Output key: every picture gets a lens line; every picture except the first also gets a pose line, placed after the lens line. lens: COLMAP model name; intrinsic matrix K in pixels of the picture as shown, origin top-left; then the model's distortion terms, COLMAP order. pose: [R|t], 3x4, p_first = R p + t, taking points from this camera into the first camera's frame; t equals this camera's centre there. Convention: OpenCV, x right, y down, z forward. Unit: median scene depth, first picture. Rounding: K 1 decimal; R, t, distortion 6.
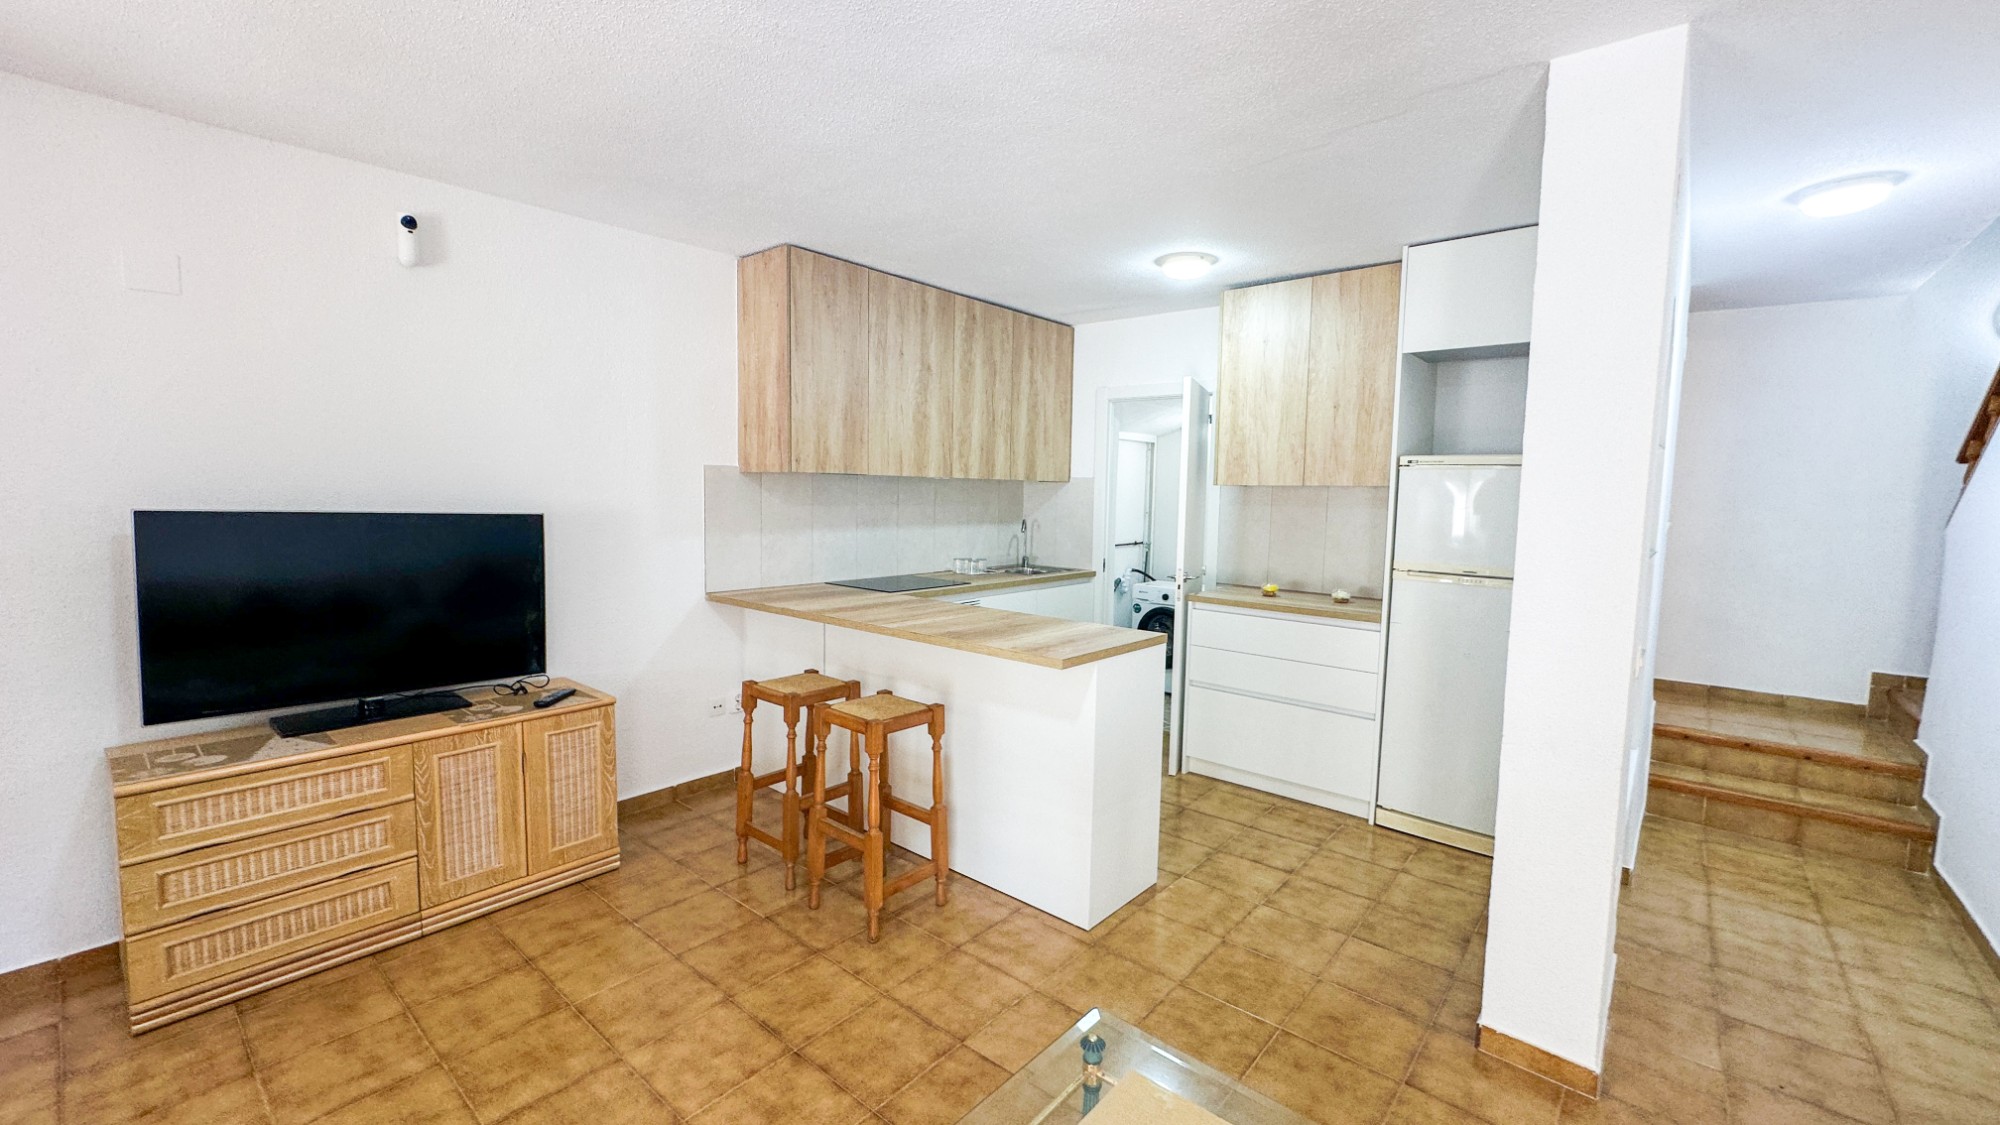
lens RADIAL K [[805.7, 0, 1007.2], [0, 805.7, 558.5], [0, 0, 1]] dist [0.000877, 0.000145]
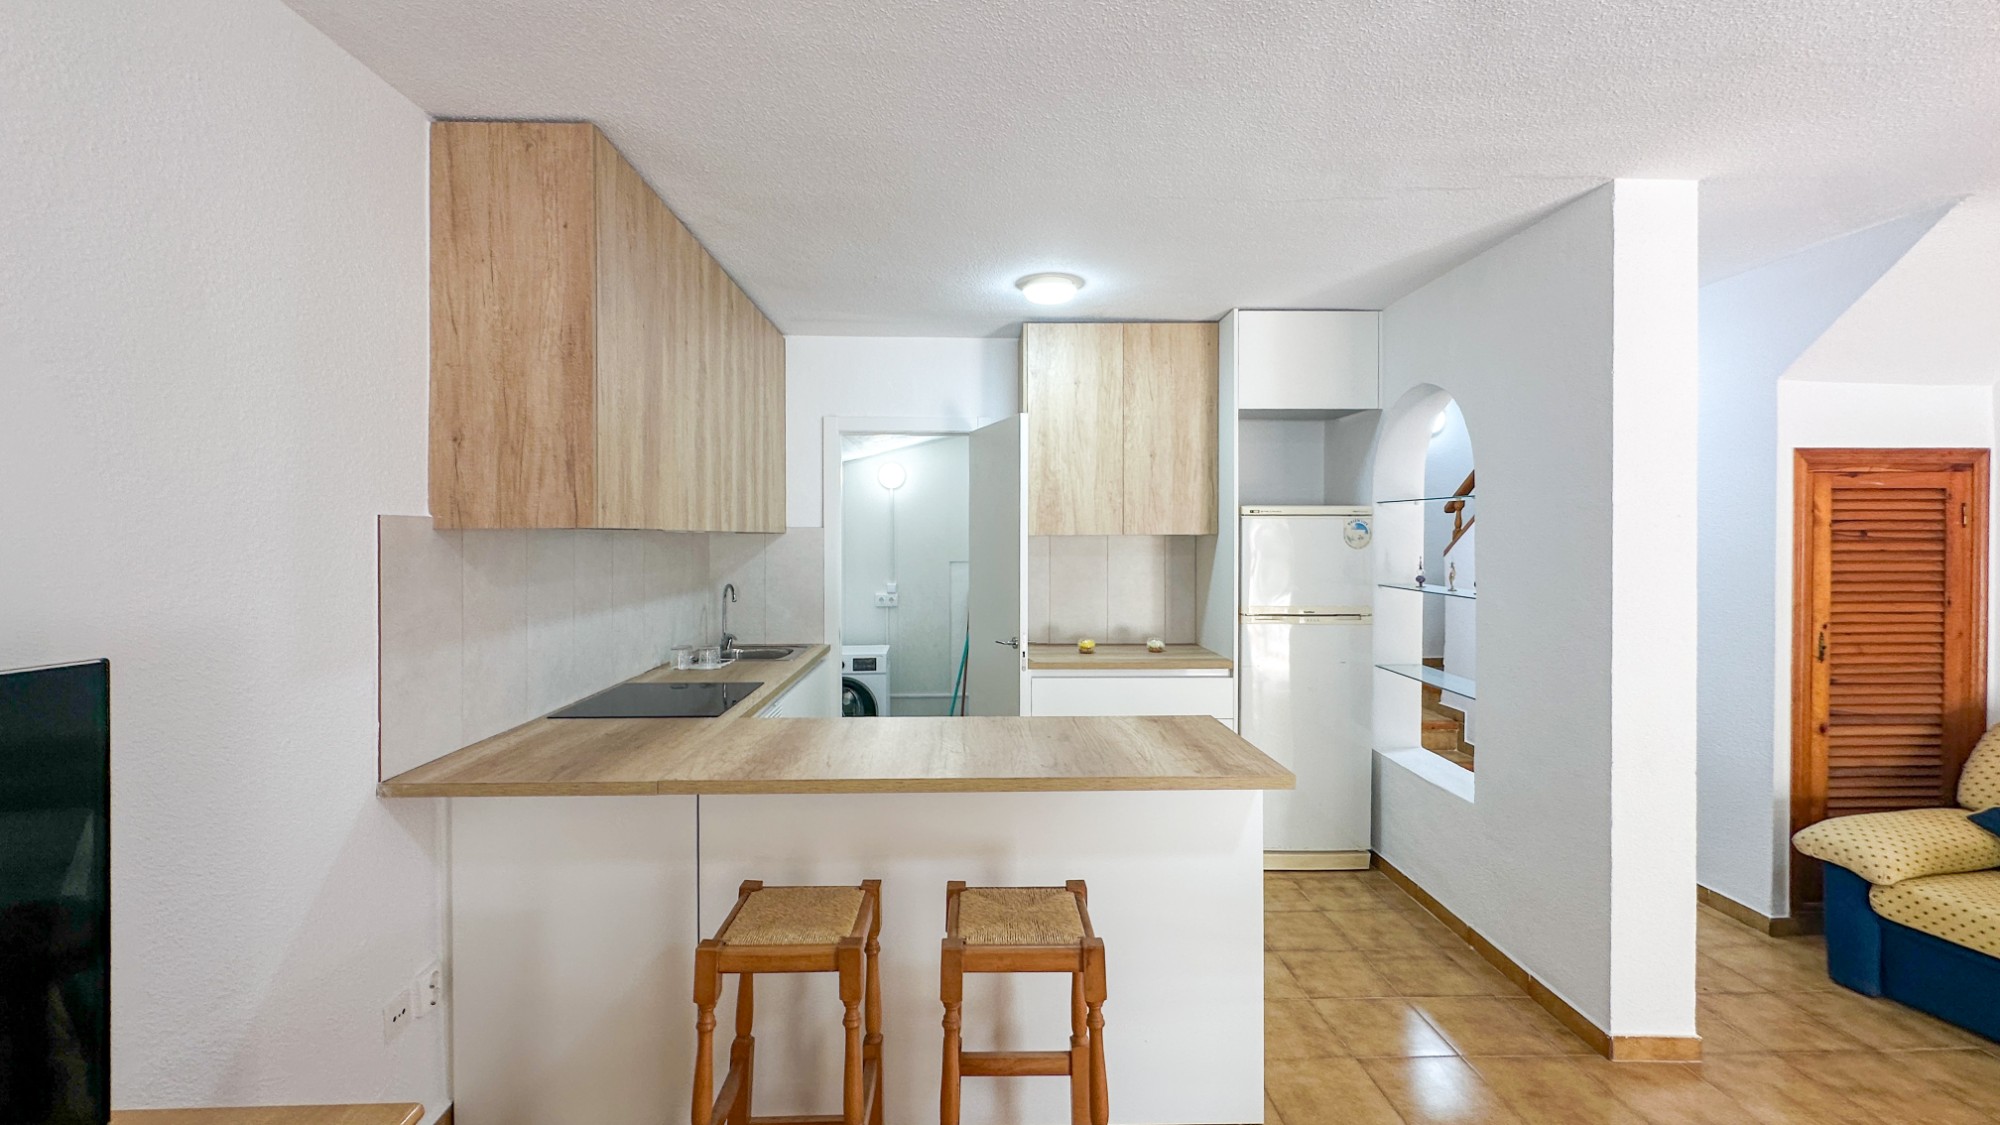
lens RADIAL K [[805.7, 0, 995.1], [0, 805.7, 545.1], [0, 0, 1]] dist [0.000877, 0.000145]
pose [[0.748292, -0.026385, 0.662845, -0.475557], [0.072754, 0.996445, -0.042469, -0.058070], [-0.659368, 0.080004, 0.747551, 0.458674]]
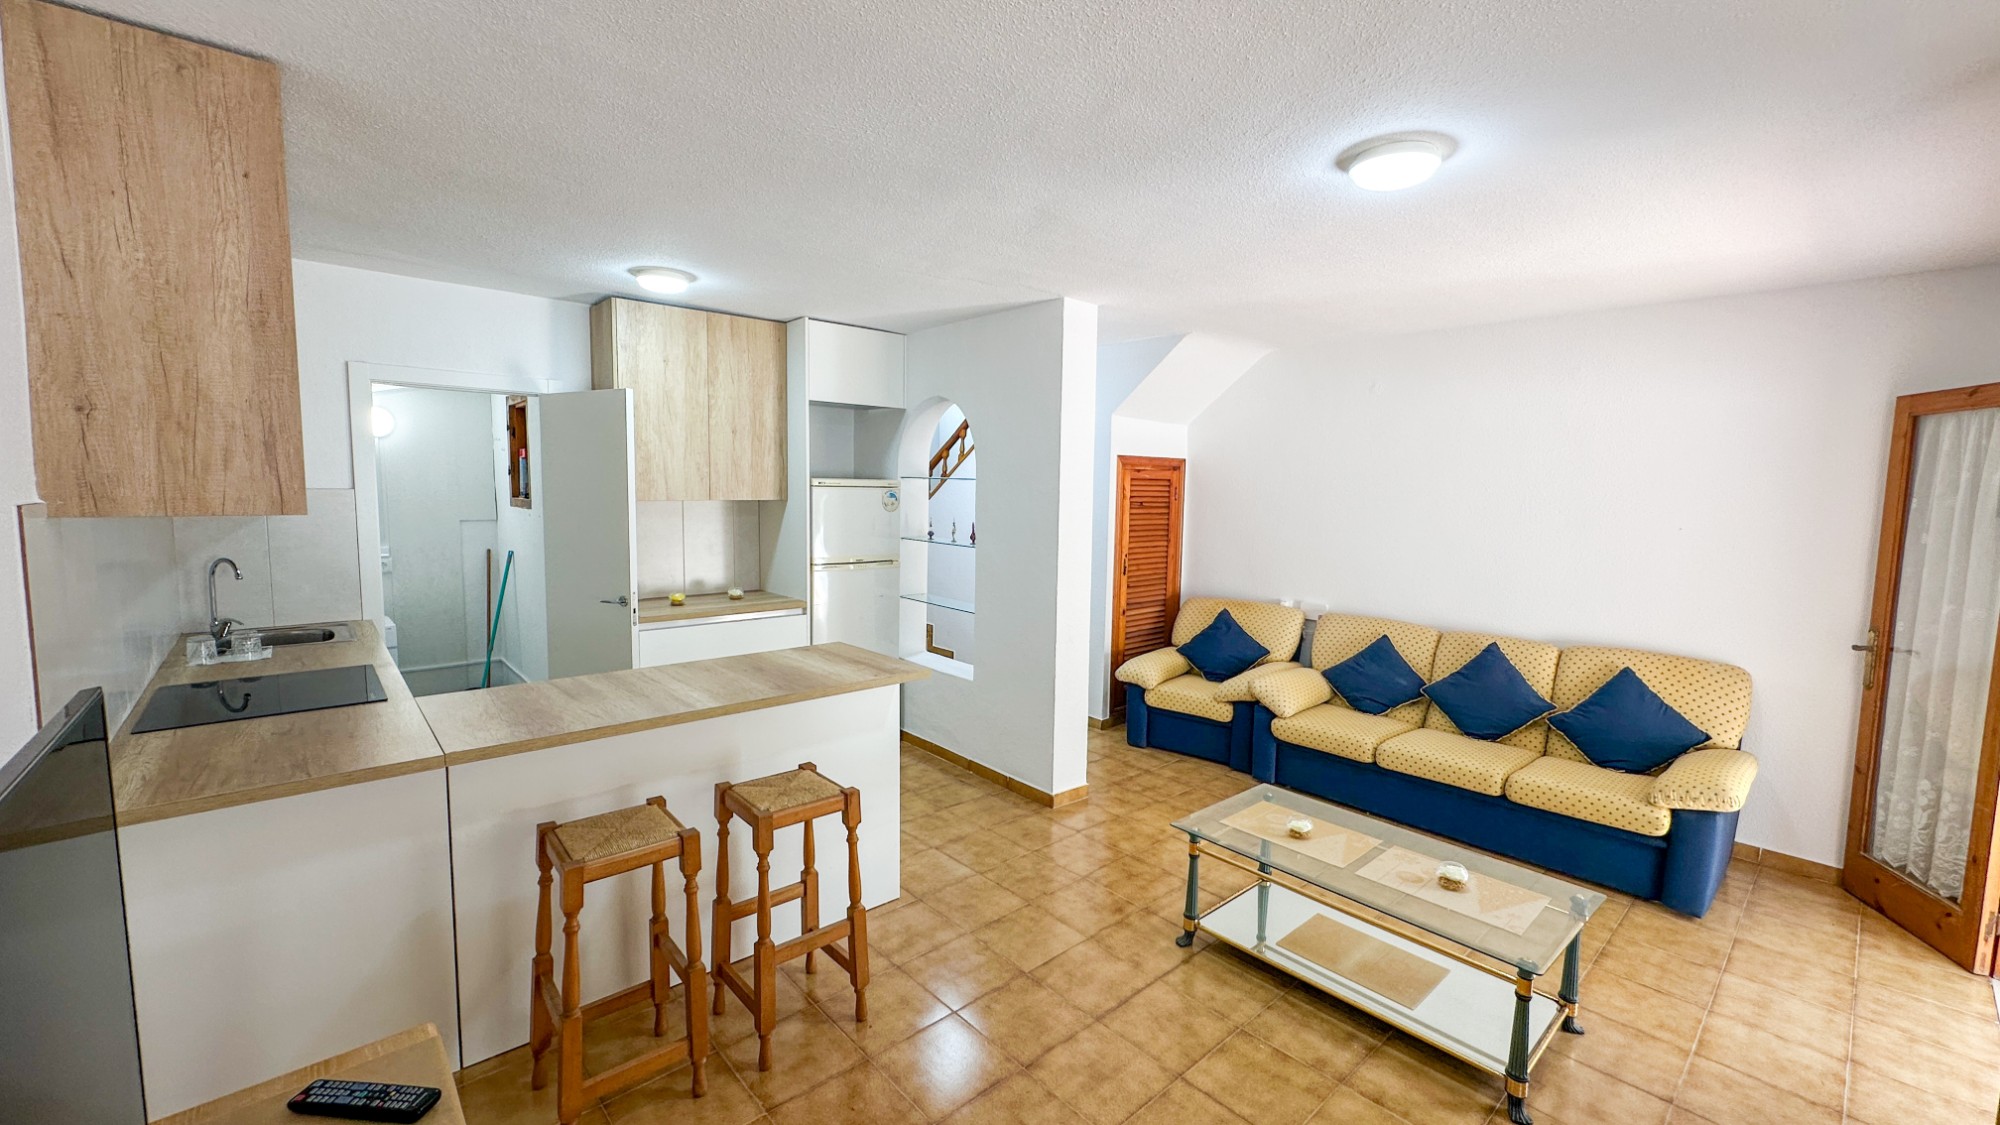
lens RADIAL K [[805.7, 0, 994.5], [0, 805.7, 558.2], [0, 0, 1]] dist [0.000877, 0.000145]
pose [[0.144409, -0.108751, 0.983524, -0.818603], [0.070383, 0.992554, 0.099415, -0.113958], [-0.987012, 0.054867, 0.150987, 0.548025]]
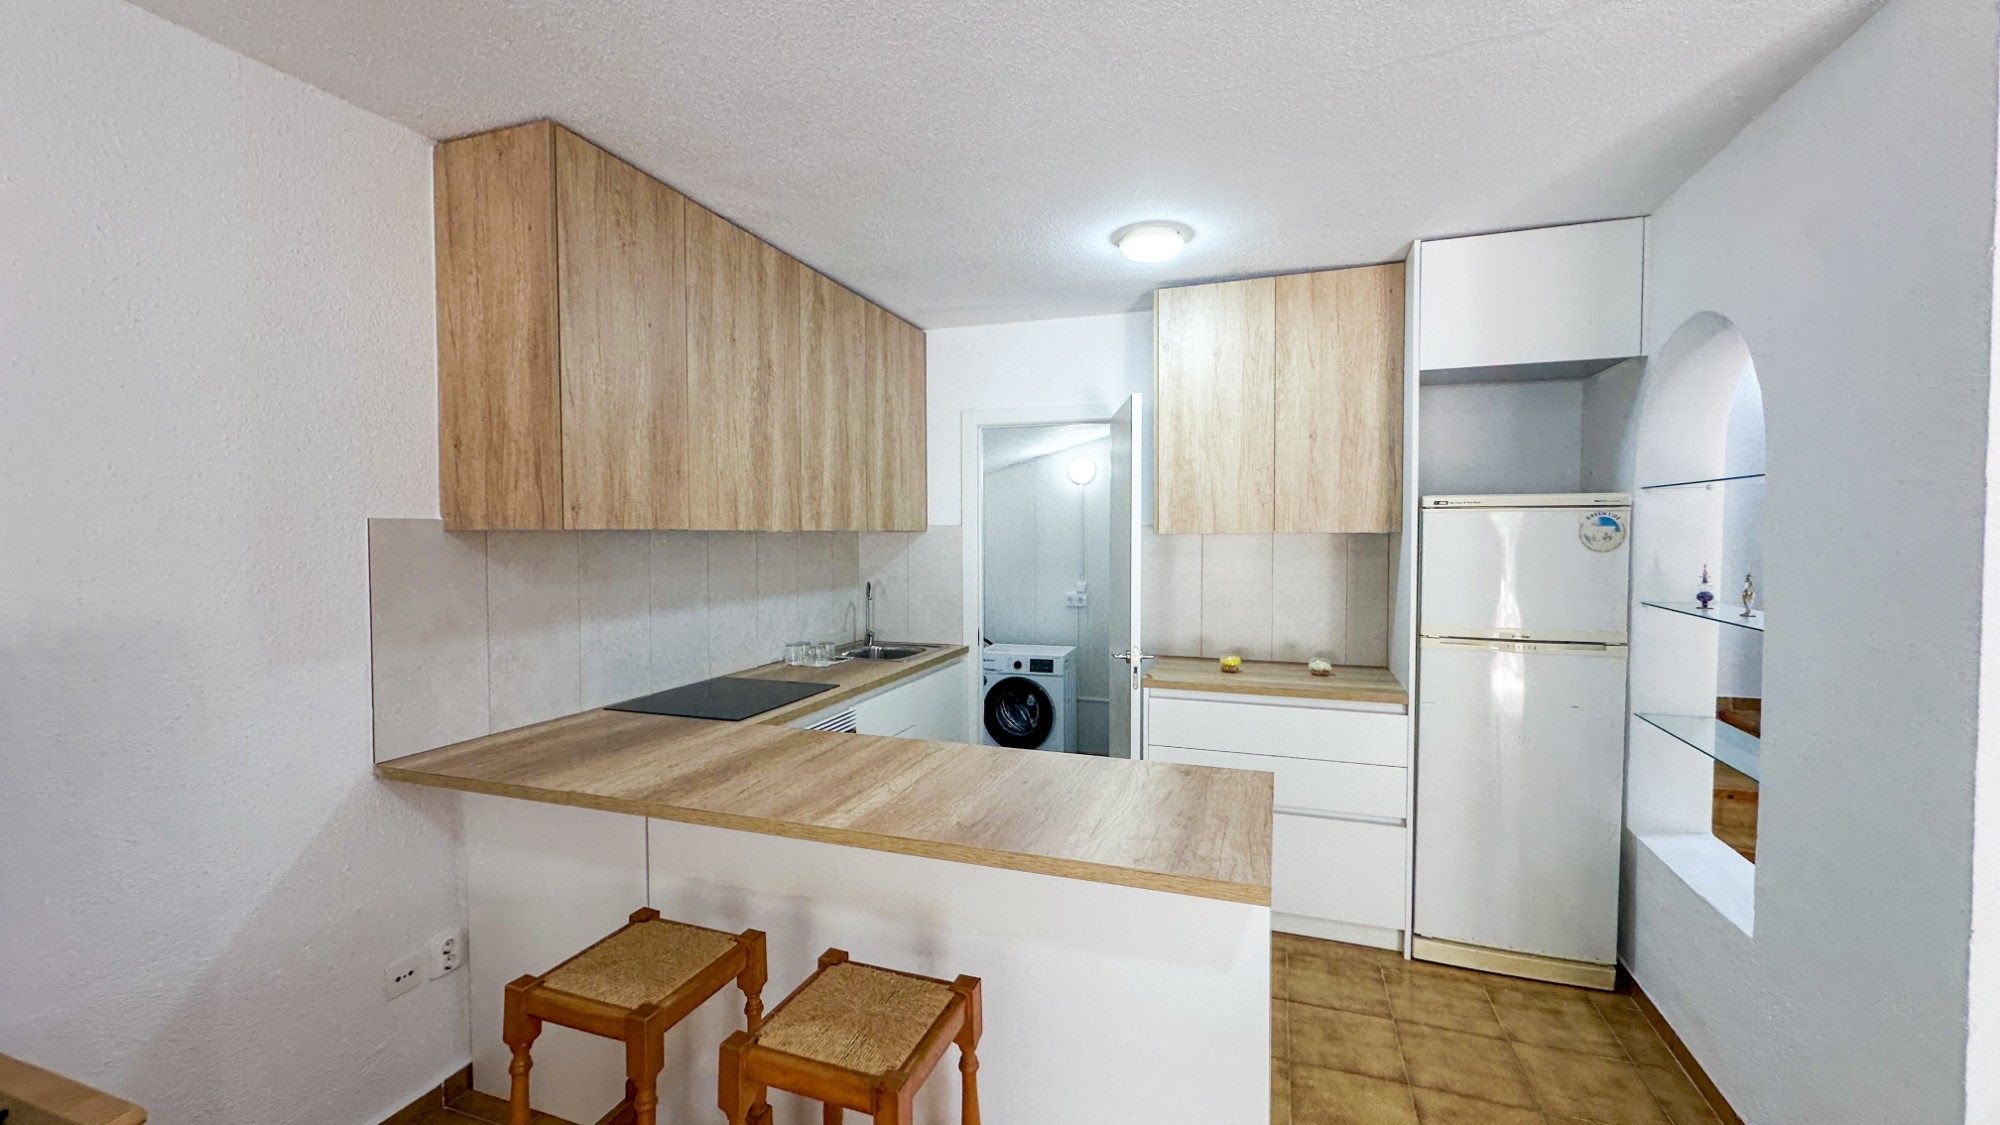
lens RADIAL K [[805.7, 0, 1013.3], [0, 805.7, 555.8], [0, 0, 1]] dist [0.000877, 0.000145]
pose [[0.931611, -0.031078, 0.362127, -0.202317], [0.050540, 0.997735, -0.044391, -0.054787], [-0.359927, 0.059657, 0.931071, 0.421377]]
